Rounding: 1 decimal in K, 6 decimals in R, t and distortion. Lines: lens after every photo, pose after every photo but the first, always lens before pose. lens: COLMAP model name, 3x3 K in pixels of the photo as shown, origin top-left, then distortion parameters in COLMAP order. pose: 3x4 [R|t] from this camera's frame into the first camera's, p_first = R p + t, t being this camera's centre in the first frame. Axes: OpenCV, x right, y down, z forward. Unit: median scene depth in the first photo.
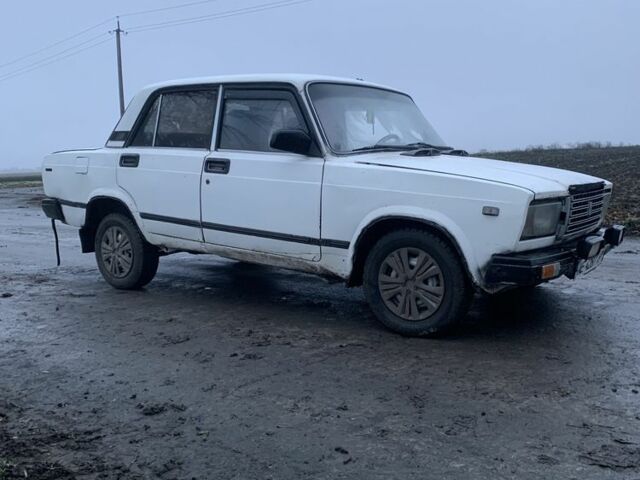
lens RADIAL K [[591.1, 0, 328.2], [0, 591.1, 240.0], [0, 0, 1]] dist [0.096833, -0.187309]
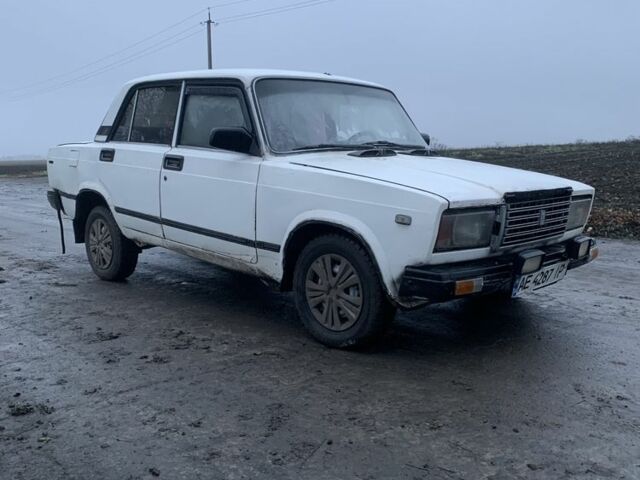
lens RADIAL K [[591.1, 0, 328.2], [0, 591.1, 240.0], [0, 0, 1]] dist [0.096833, -0.187309]
pose [[0.988917, 0.033532, -0.144631, 0.235590], [-0.030808, 0.999304, 0.021031, -0.026386], [0.145235, -0.016343, 0.989262, 0.054699]]
